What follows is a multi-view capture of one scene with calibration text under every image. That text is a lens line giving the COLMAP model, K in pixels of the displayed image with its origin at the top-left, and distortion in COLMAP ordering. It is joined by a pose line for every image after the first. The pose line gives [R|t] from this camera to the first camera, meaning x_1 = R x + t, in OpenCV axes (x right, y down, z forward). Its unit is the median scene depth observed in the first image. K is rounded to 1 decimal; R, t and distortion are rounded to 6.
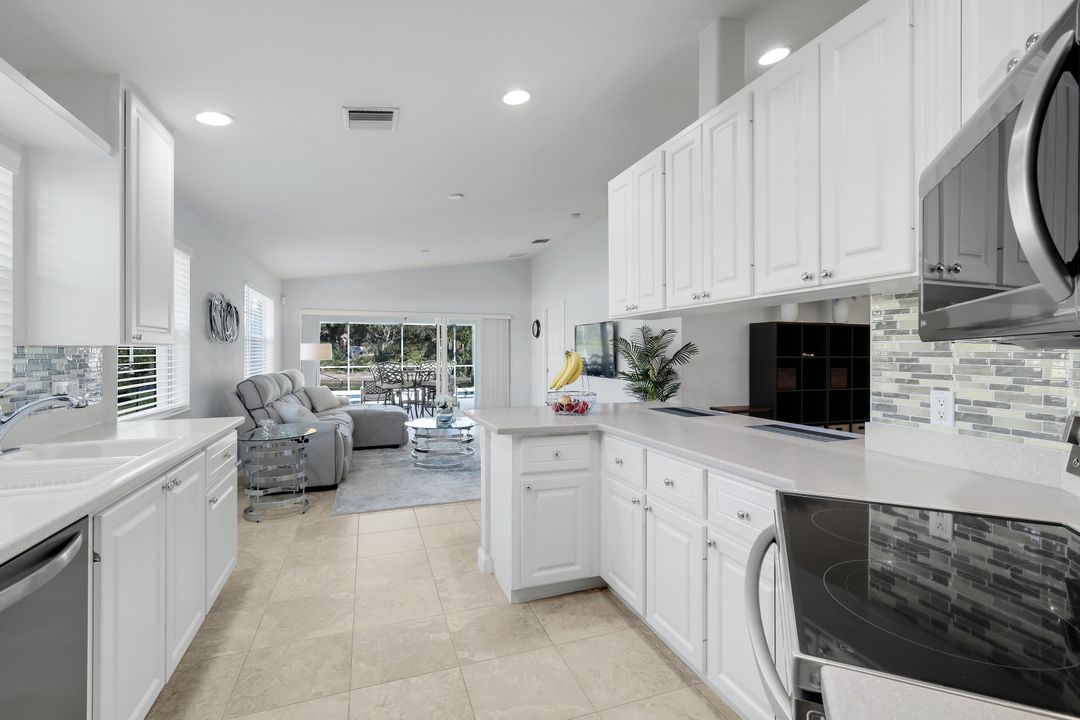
lens RADIAL K [[483.7, 0, 544.9], [0, 483.7, 349.9], [0, 0, 1]] dist [0.001553, 0.000067]
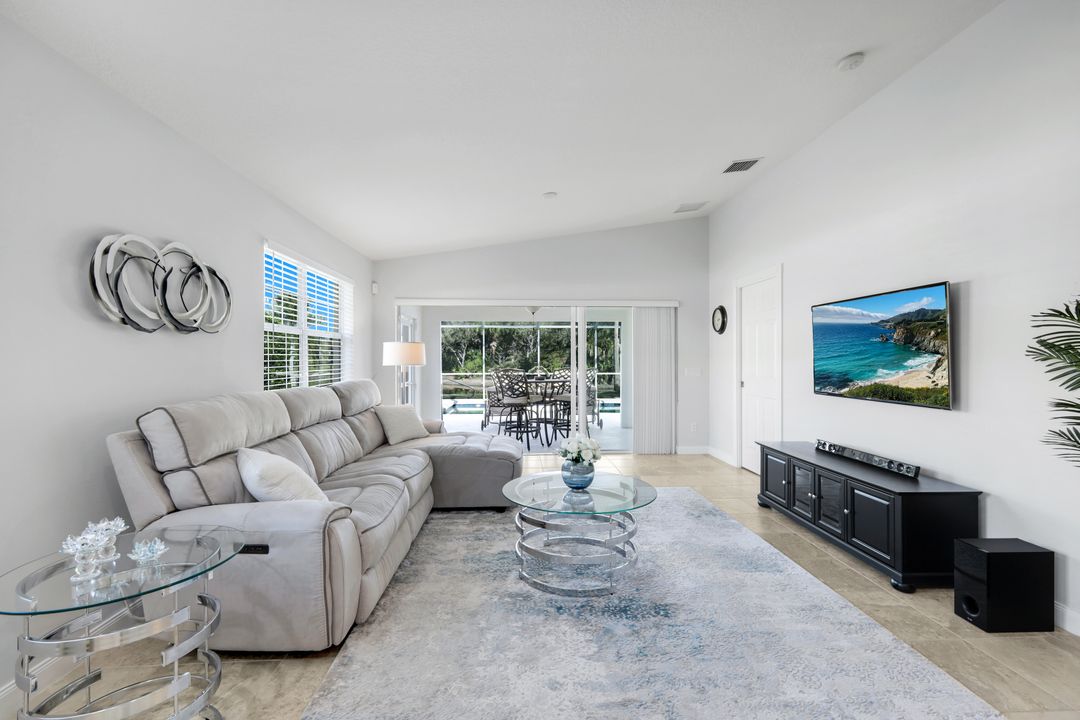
lens RADIAL K [[470.7, 0, 538.1], [0, 470.7, 352.6], [0, 0, 1]] dist [0.001848, 0.000169]
pose [[0.953668, -0.003564, -0.300841, -0.053744], [0.000636, 0.999951, -0.009830, 0.006001], [0.300861, 0.009183, 0.953624, 0.283626]]
